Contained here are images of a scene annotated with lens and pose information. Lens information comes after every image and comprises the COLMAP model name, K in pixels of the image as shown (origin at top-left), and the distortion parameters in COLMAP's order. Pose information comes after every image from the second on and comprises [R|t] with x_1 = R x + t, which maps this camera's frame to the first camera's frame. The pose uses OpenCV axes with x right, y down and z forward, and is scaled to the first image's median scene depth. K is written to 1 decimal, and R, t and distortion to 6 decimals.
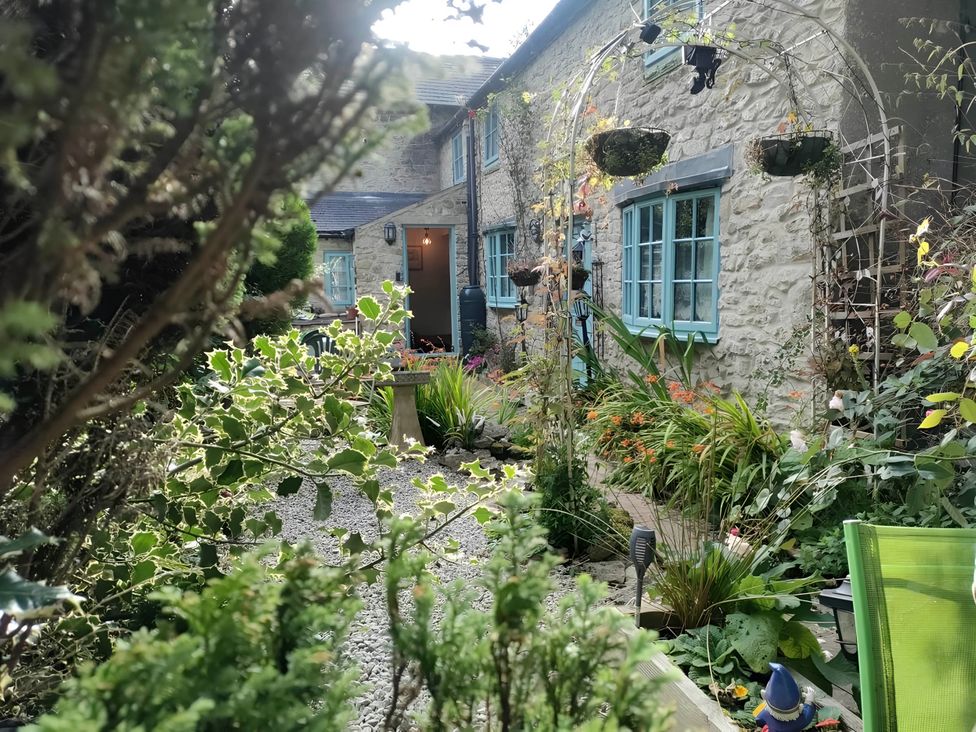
lens RADIAL K [[673.6, 0, 488.0], [0, 673.6, 366.0], [0, 0, 1]] dist [0.101319, -0.071352]
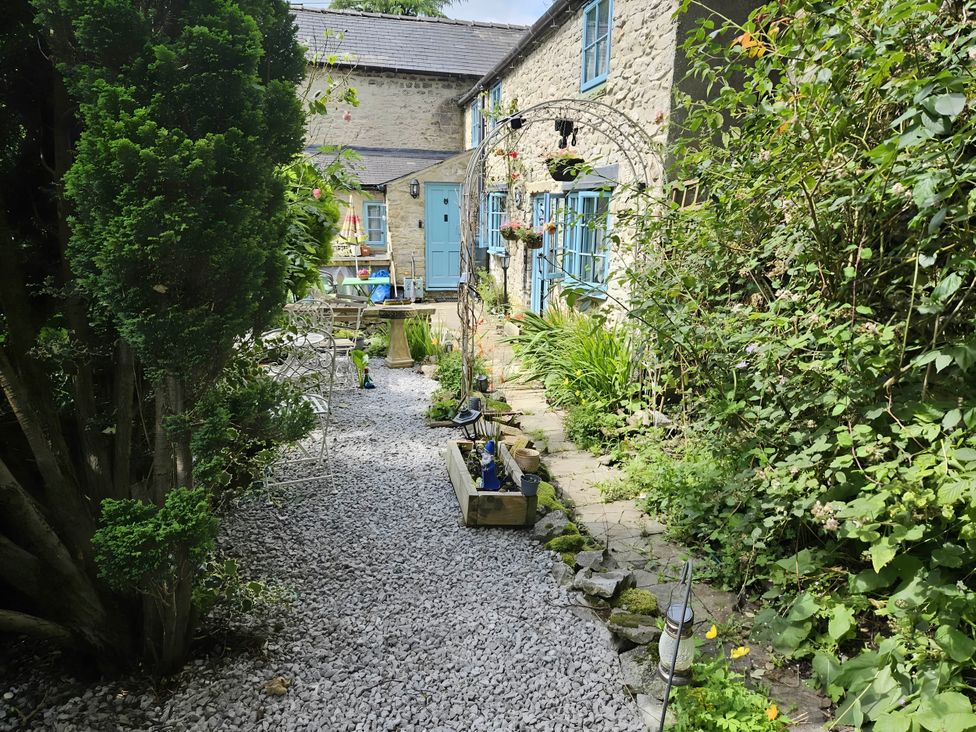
lens RADIAL K [[673.6, 0, 488.0], [0, 673.6, 366.0], [0, 0, 1]] dist [0.101319, -0.071352]
pose [[0.994749, 0.054554, -0.086588, 0.102571], [-0.044592, 0.992585, 0.113082, -0.023899], [0.092115, -0.108627, 0.989806, -0.214075]]
